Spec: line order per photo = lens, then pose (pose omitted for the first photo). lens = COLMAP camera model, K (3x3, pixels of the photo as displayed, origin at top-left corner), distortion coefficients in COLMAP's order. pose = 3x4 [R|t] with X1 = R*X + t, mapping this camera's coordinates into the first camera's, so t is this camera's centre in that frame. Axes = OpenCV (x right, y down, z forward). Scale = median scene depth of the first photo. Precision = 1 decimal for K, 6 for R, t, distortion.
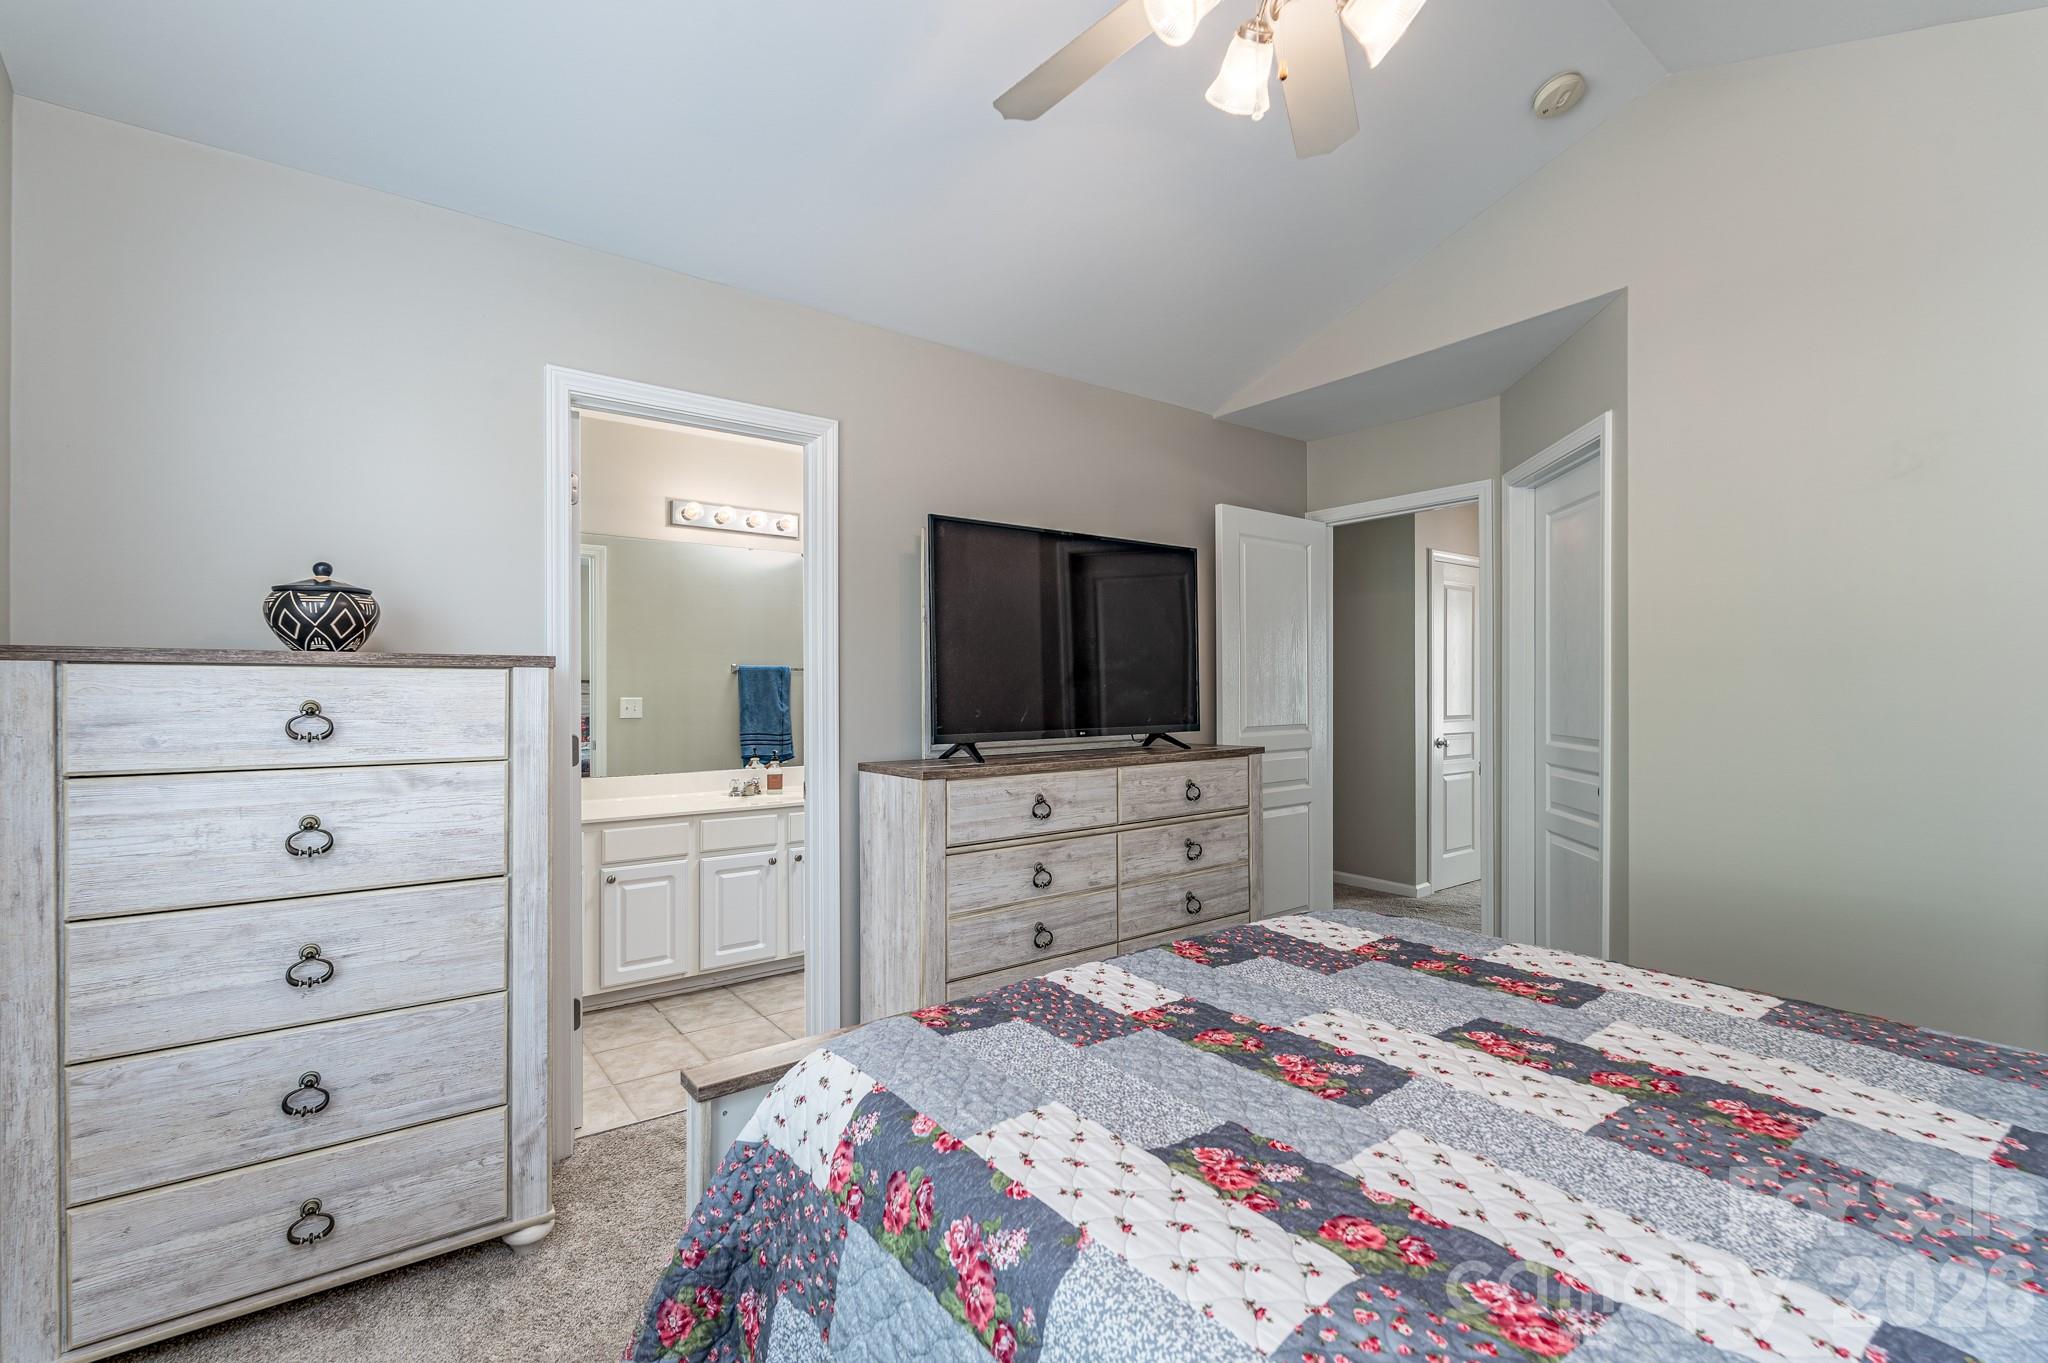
lens RADIAL K [[928.1, 0, 1025.2], [0, 928.1, 684.8], [0, 0, 1]] dist [-0.001281, -0.000065]
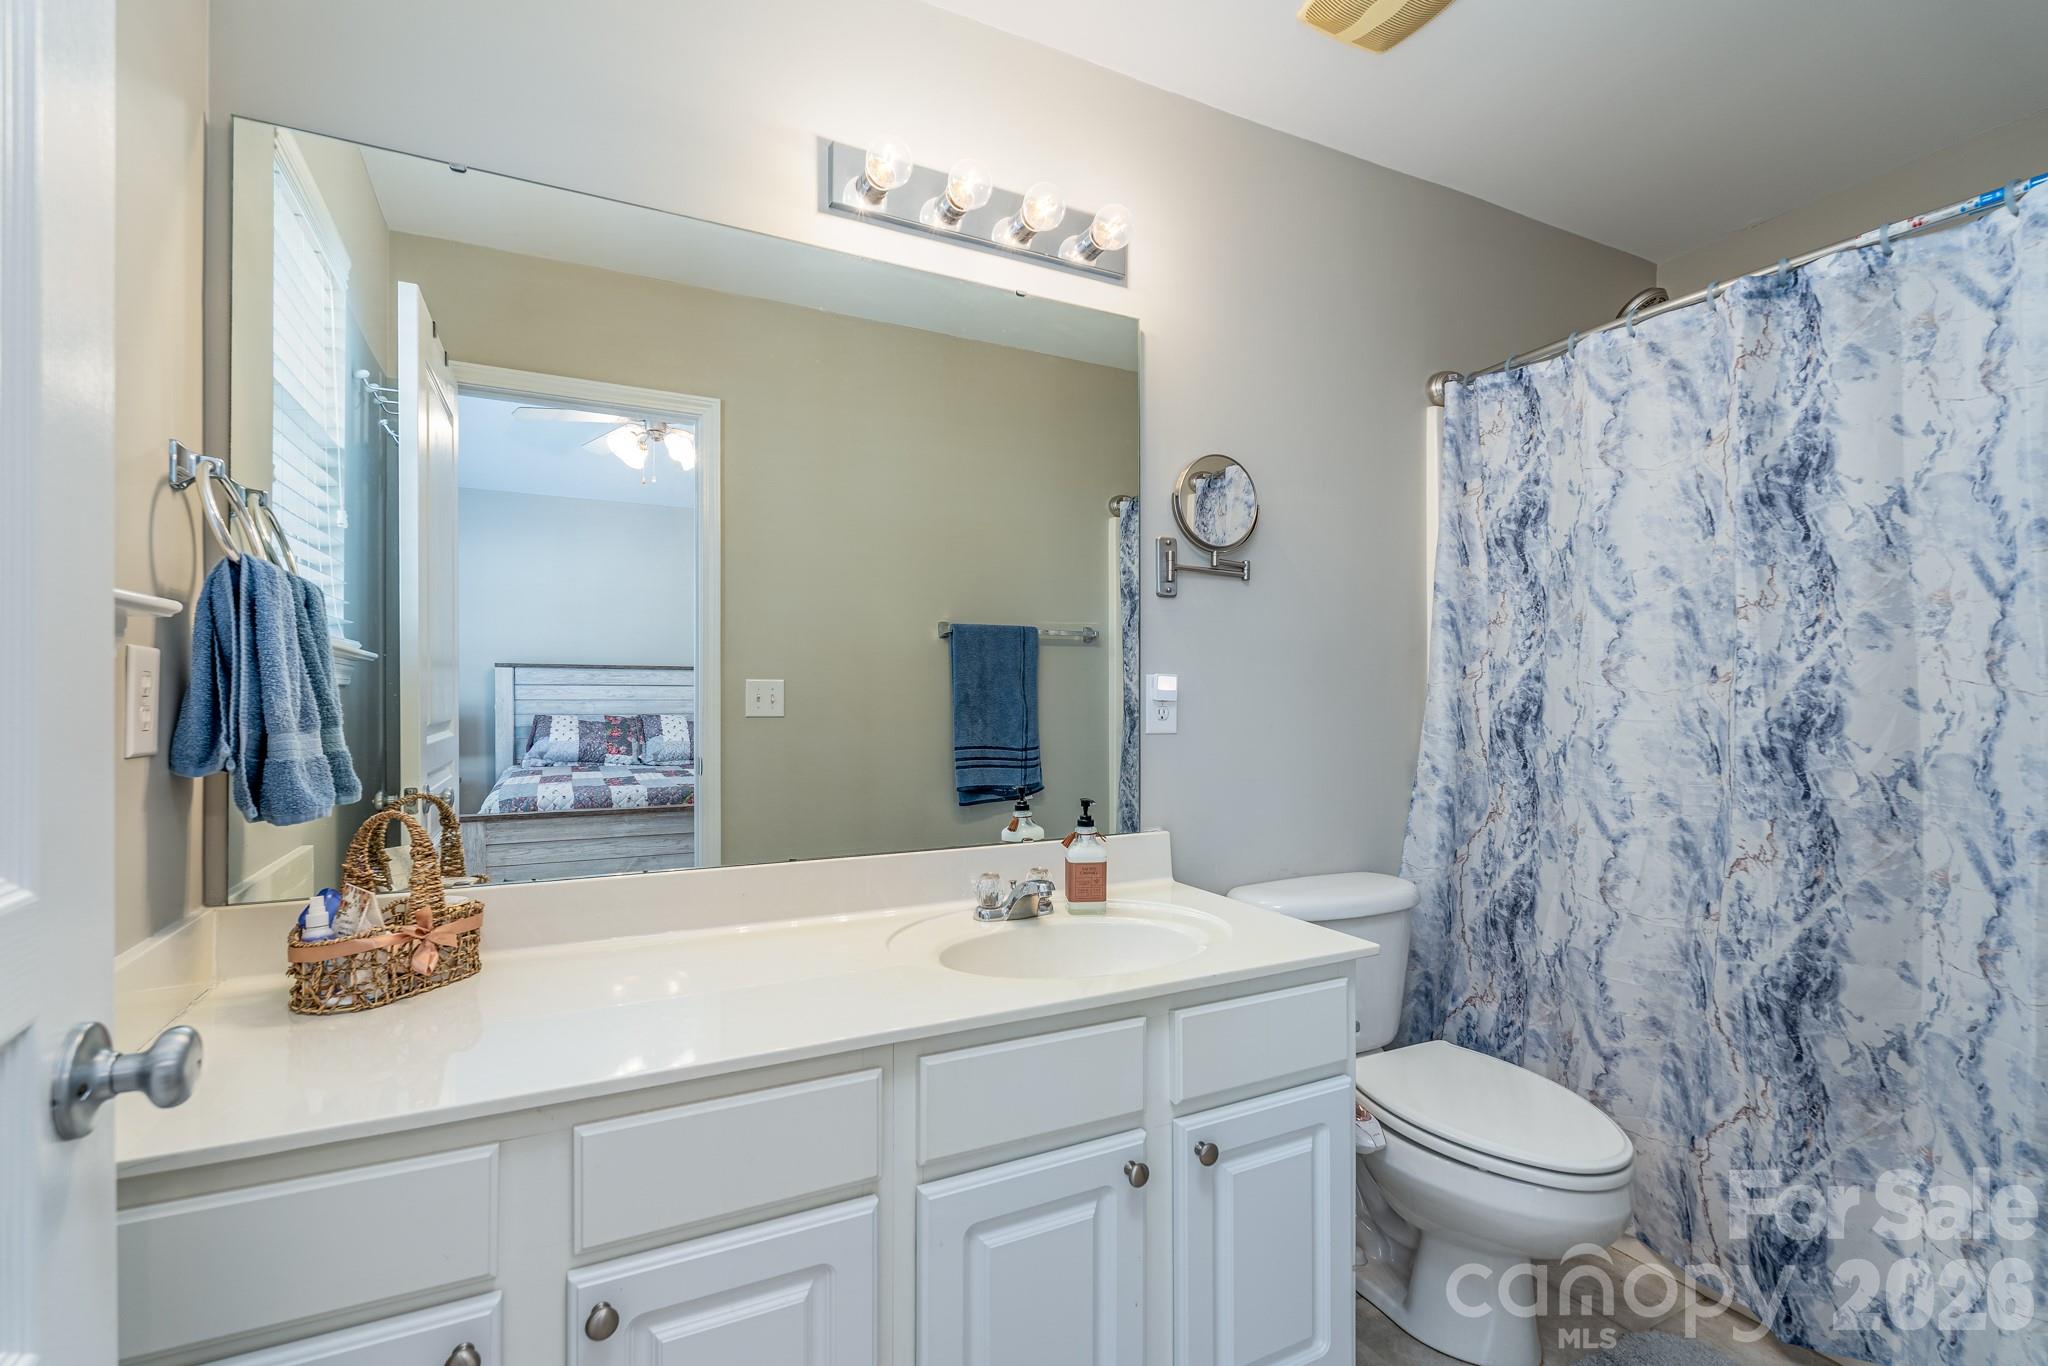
lens RADIAL K [[928.1, 0, 1019.5], [0, 928.1, 683.9], [0, 0, 1]] dist [-0.001281, -0.000065]
pose [[0.984943, 0.000985, -0.172879, -0.230851], [-0.002219, 0.999973, -0.006944, 0.025583], [0.172868, 0.007223, 0.984919, 0.616918]]
